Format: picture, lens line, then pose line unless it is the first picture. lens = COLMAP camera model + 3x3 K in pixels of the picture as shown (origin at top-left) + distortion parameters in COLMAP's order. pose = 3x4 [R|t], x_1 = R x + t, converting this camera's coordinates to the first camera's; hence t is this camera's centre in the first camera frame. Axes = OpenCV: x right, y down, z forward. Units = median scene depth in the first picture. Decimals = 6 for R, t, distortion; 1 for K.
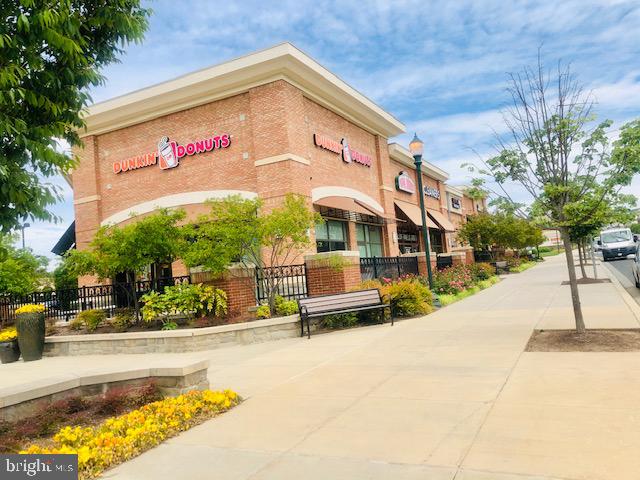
lens RADIAL K [[520.4, 0, 320.0], [0, 520.4, 240.0], [0, 0, 1]] dist [0.060374, 0.000921]
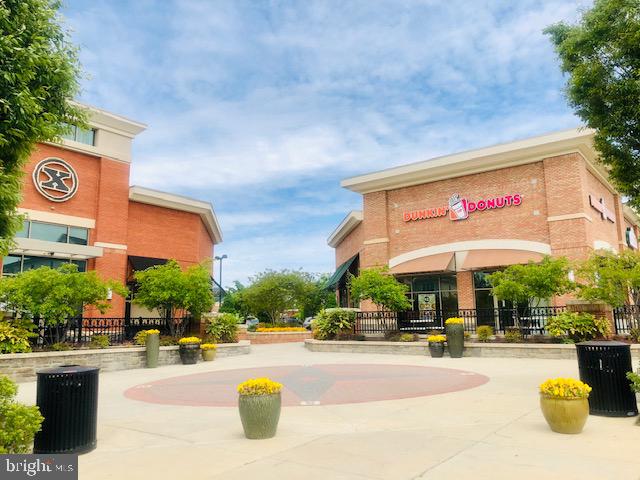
lens RADIAL K [[520.4, 0, 320.0], [0, 520.4, 240.0], [0, 0, 1]] dist [0.060374, 0.000921]
pose [[0.983574, 0.048398, -0.173899, -0.365528], [-0.062278, 0.995216, -0.075270, 0.023247], [0.169424, 0.084864, 0.981883, -0.248723]]
